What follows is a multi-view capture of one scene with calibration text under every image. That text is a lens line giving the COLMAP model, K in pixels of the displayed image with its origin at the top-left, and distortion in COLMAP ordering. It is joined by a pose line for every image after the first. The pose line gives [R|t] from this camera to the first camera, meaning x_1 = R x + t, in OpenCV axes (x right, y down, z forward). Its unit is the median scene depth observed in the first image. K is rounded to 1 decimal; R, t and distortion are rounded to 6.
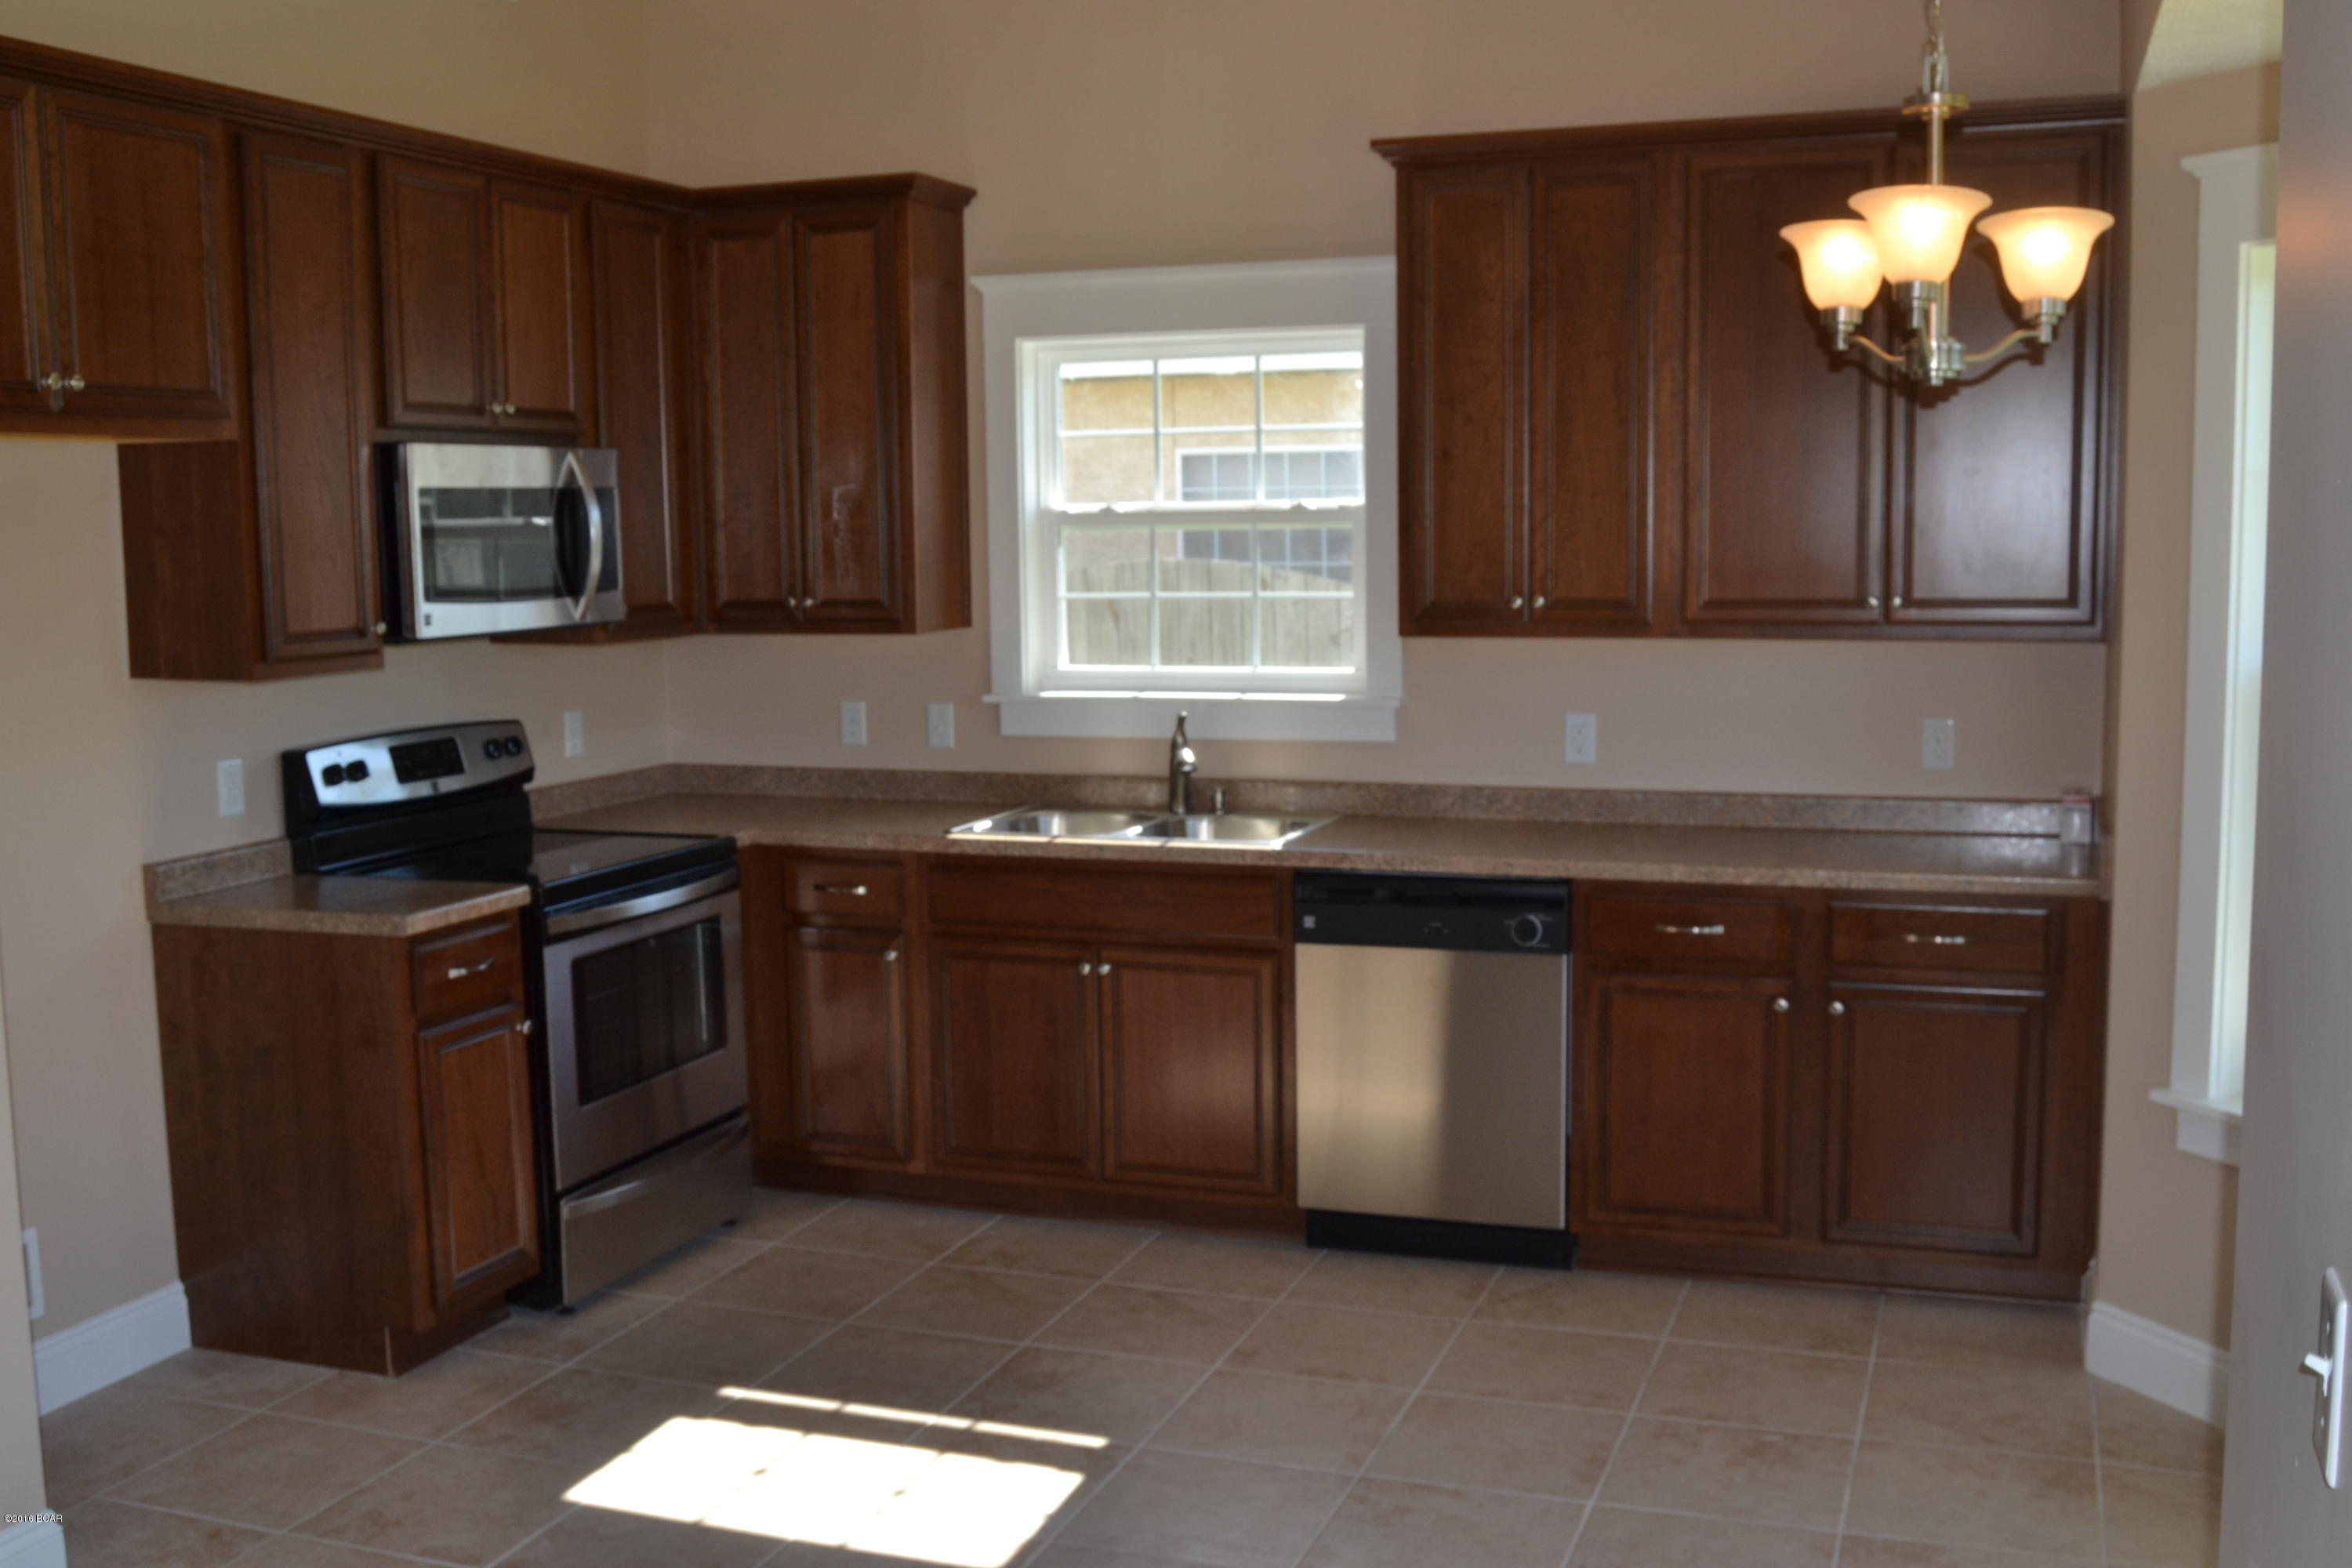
lens RADIAL K [[2299.9, 0, 1176.0], [0, 2299.9, 788.8], [0, 0, 1]] dist [-0.077410, 0.000000]
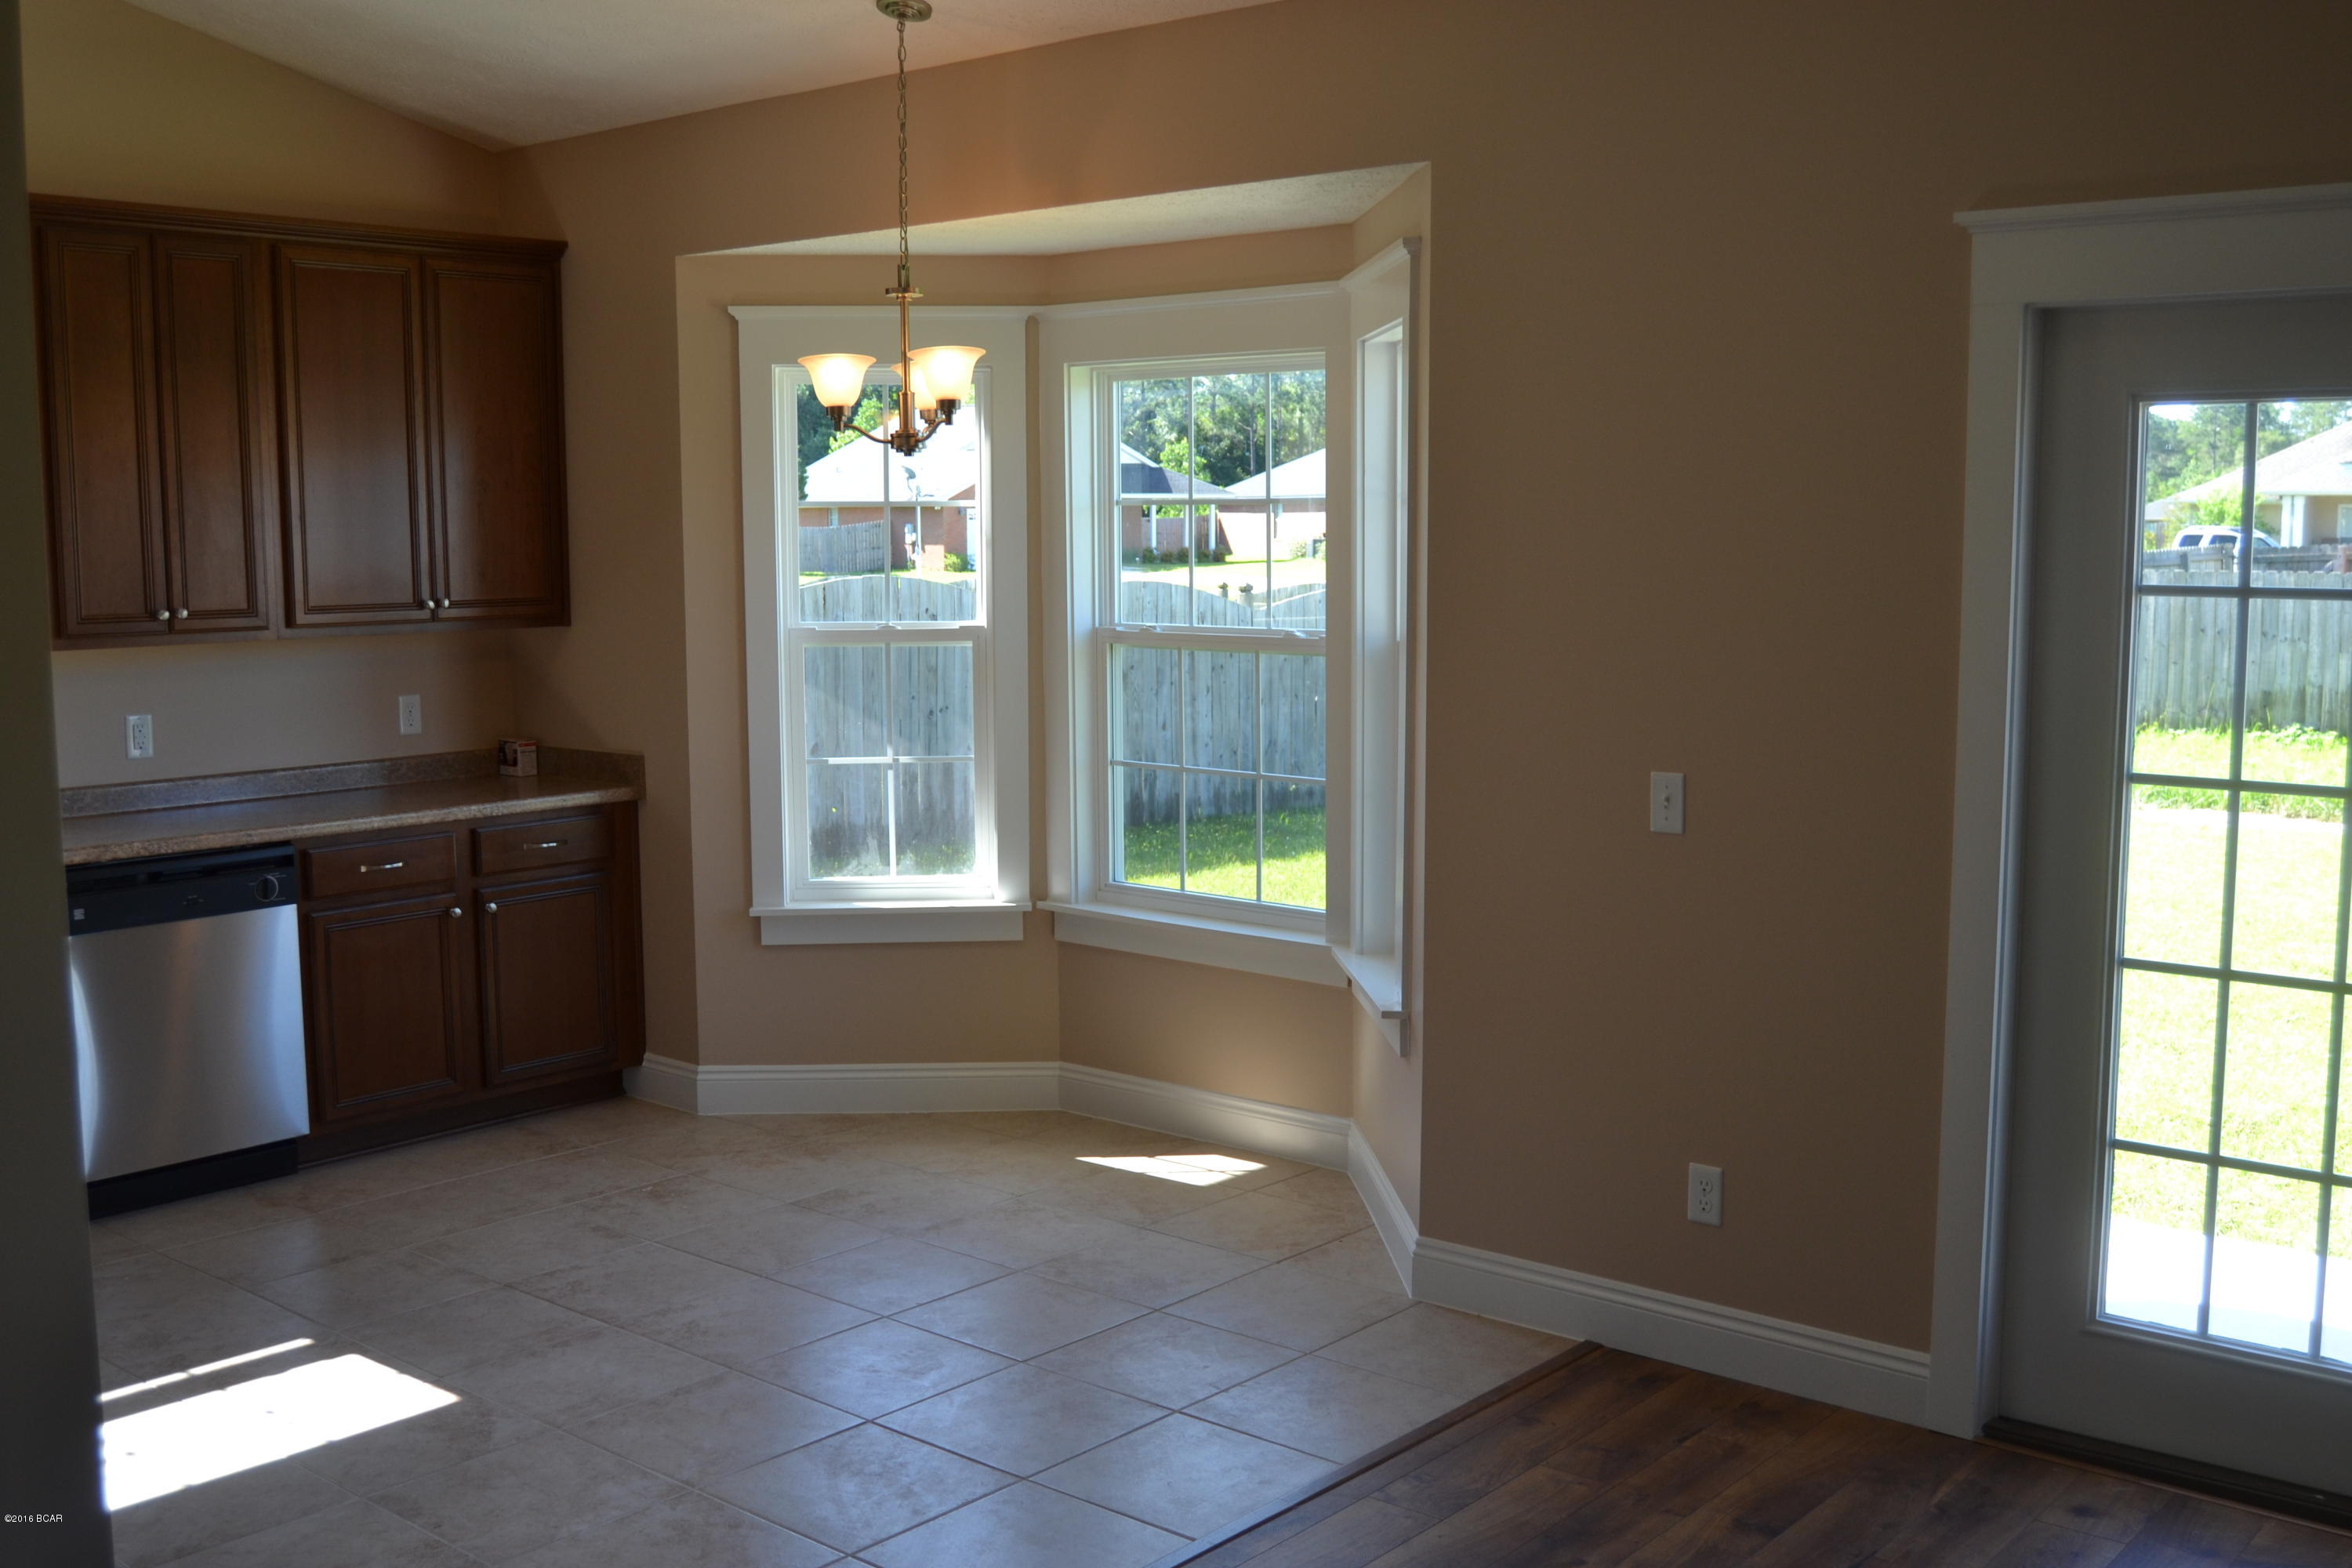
lens RADIAL K [[2299.9, 0, 1183.1], [0, 2299.9, 787.7], [0, 0, 1]] dist [-0.077410, 0.000000]
pose [[0.357831, -0.094632, 0.928979, -0.761402], [0.109169, 0.992269, 0.059028, -0.007312], [-0.927383, 0.080294, 0.365395, 0.128458]]
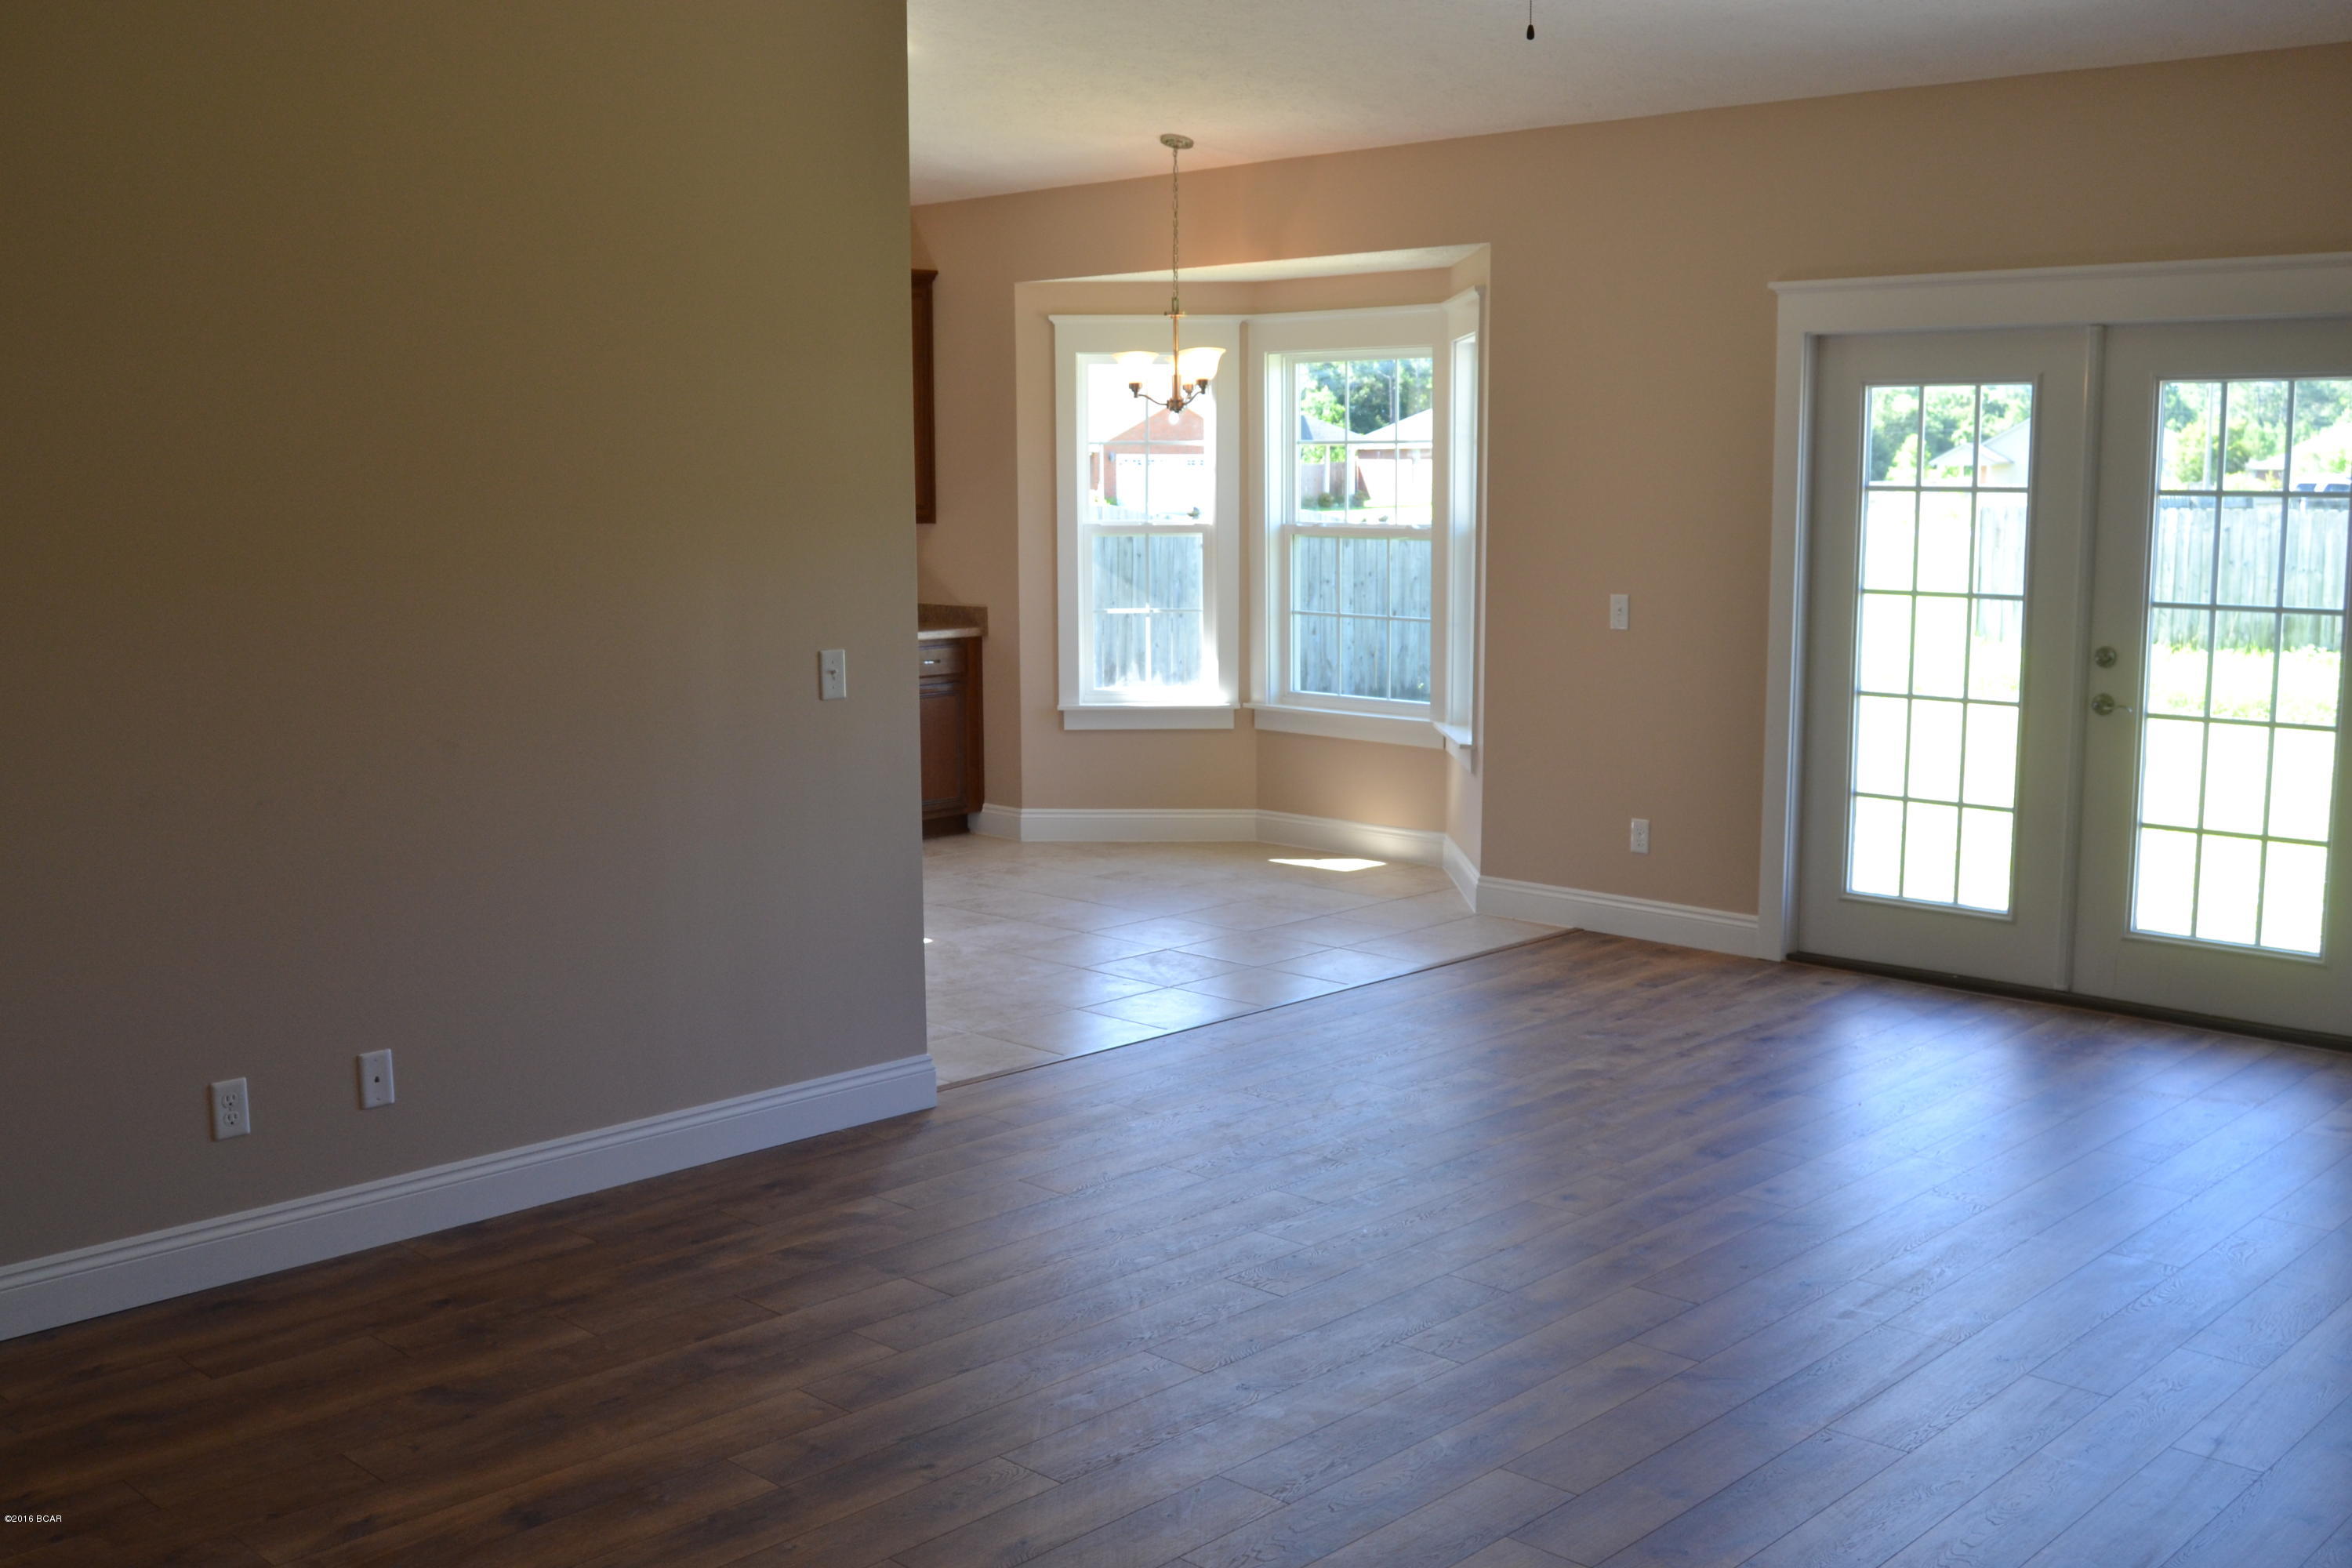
lens RADIAL K [[2299.9, 0, 1188.0], [0, 2299.9, 791.6], [0, 0, 1]] dist [-0.077410, 0.000000]
pose [[0.410790, -0.113879, 0.904590, -1.439806], [0.104470, 0.991513, 0.077381, 0.042570], [-0.905725, 0.062715, 0.419201, -0.109105]]
